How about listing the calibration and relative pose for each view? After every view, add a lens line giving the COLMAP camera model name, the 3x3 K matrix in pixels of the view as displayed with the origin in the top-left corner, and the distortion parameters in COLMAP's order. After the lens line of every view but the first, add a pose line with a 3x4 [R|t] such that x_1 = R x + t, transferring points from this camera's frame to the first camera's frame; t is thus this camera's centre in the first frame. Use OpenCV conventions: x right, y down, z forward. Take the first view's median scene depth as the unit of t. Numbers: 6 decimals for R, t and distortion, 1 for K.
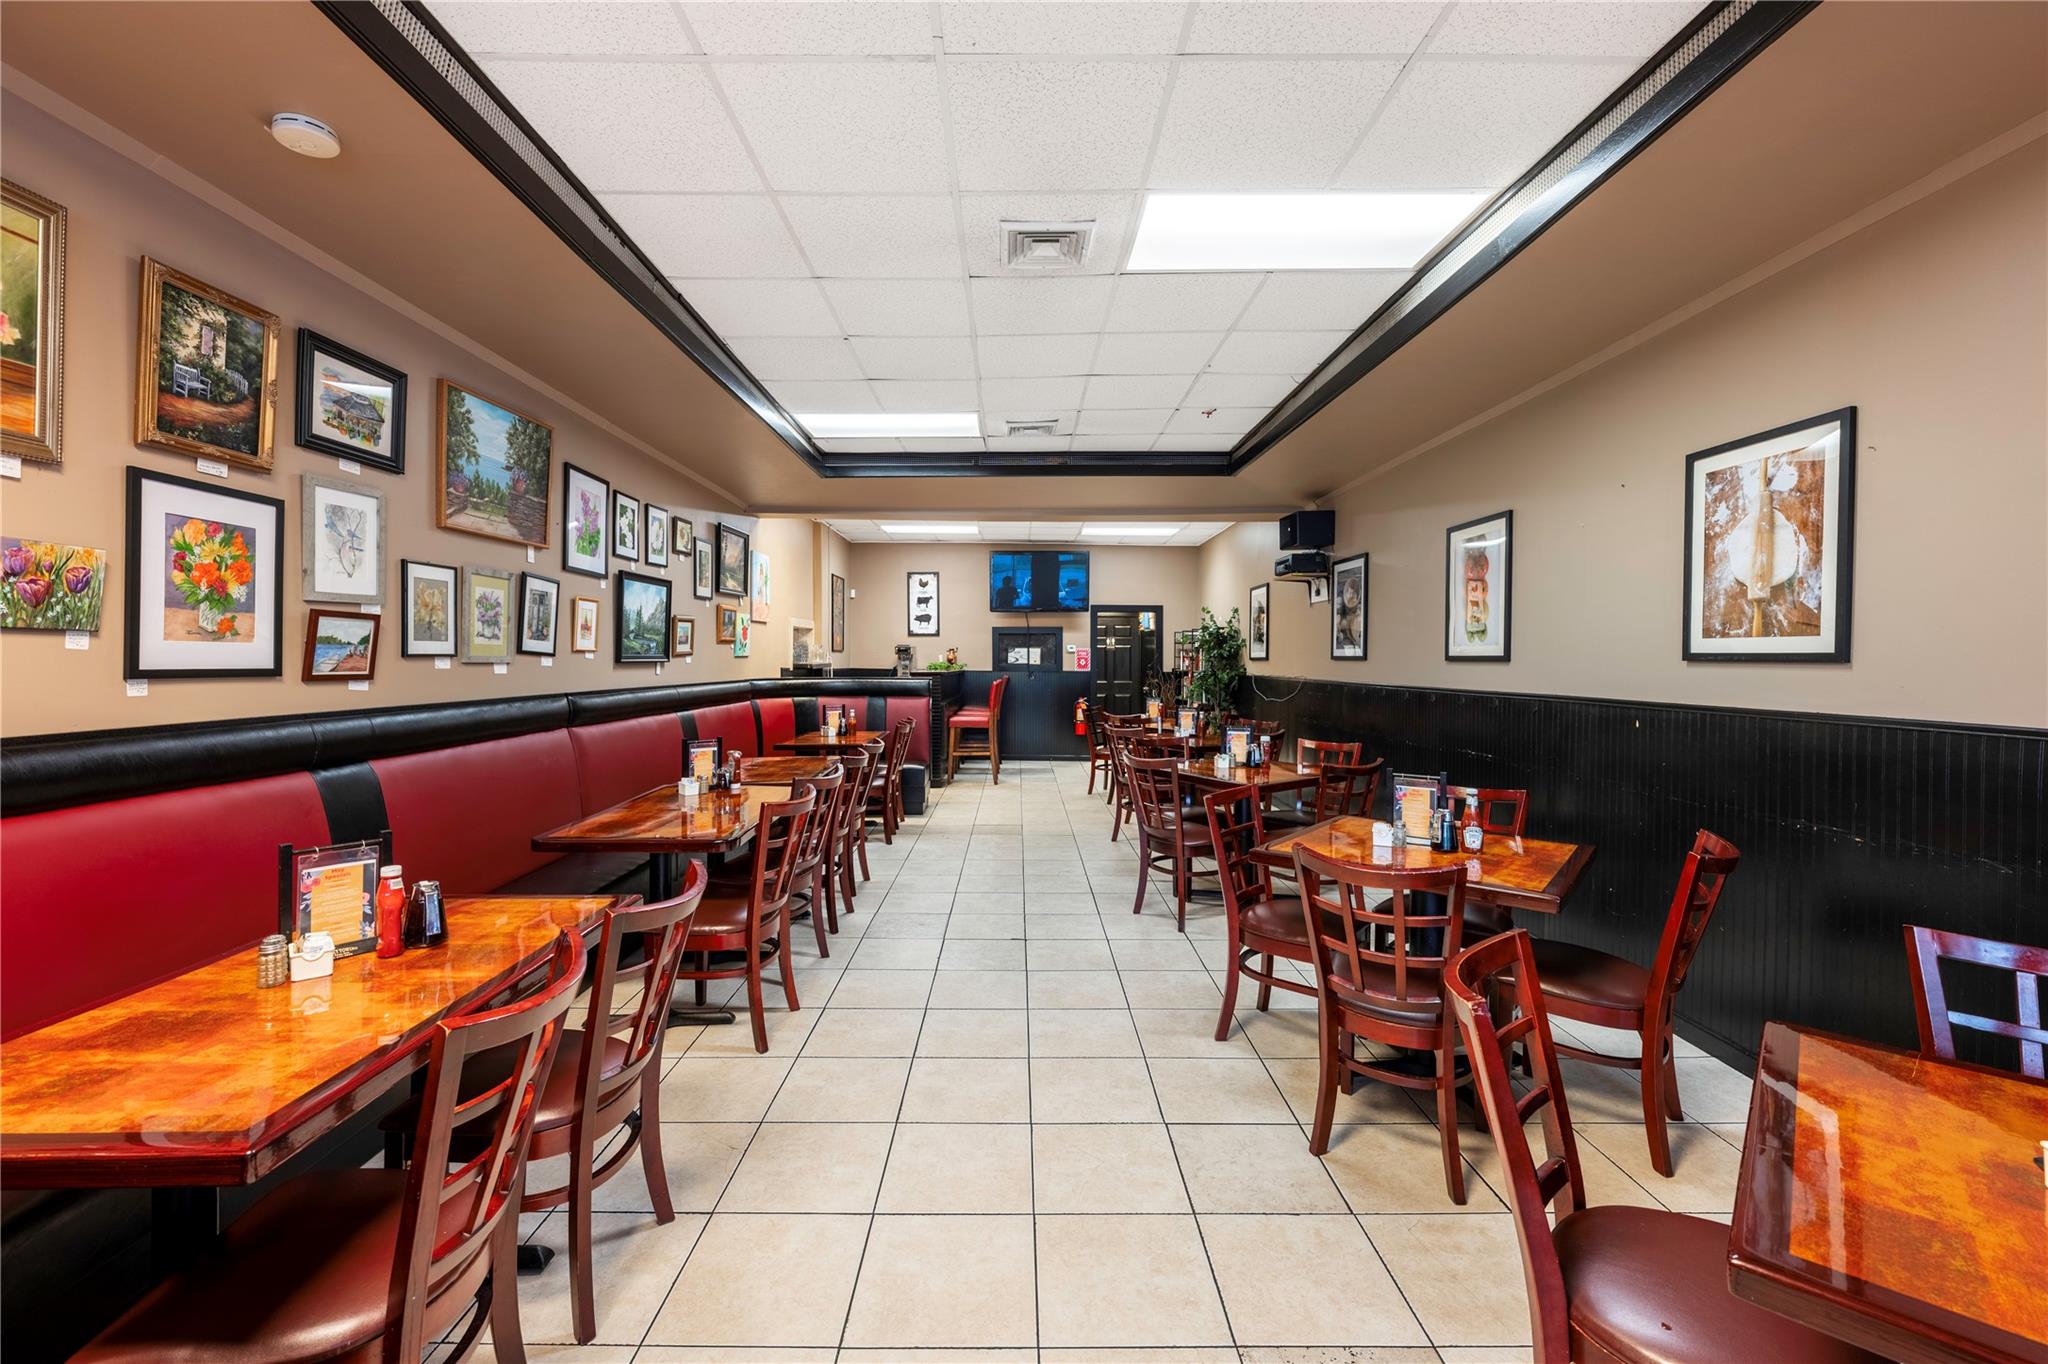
lens RADIAL K [[830.1, 0, 1020.6], [0, 830.1, 666.7], [0, 0, 1]] dist [0.001248, -0.000097]
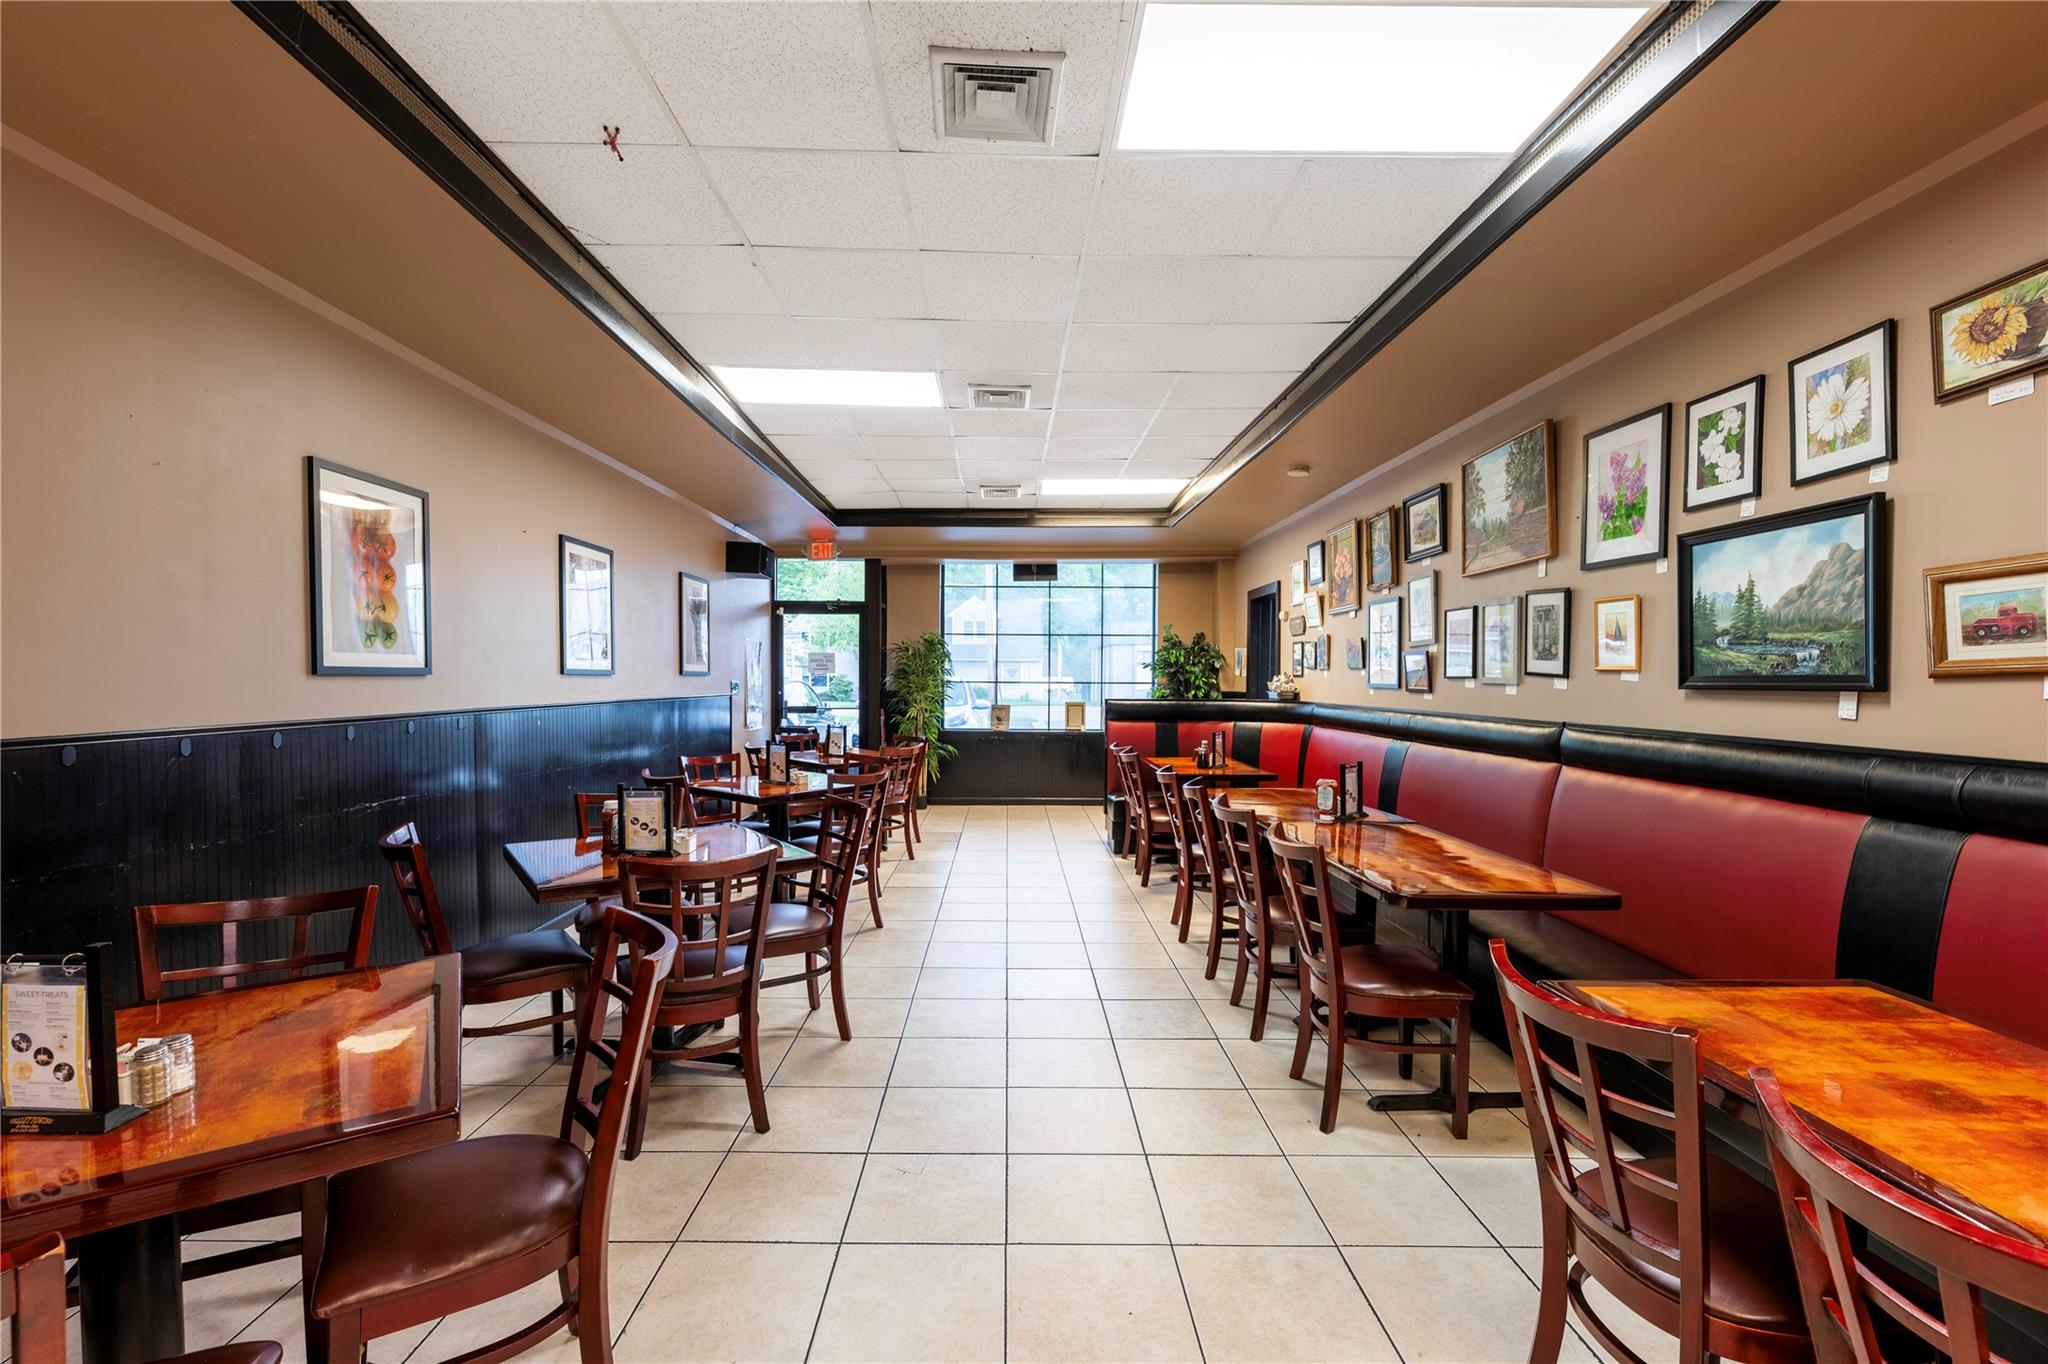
lens RADIAL K [[830.1, 0, 1023.9], [0, 830.1, 680.0], [0, 0, 1]] dist [0.001248, -0.000097]
pose [[-0.999927, -0.008562, -0.008531, -0.003406], [-0.008694, 0.999841, 0.015544, -0.020079], [0.008396, 0.015617, -0.999843, 1.955164]]
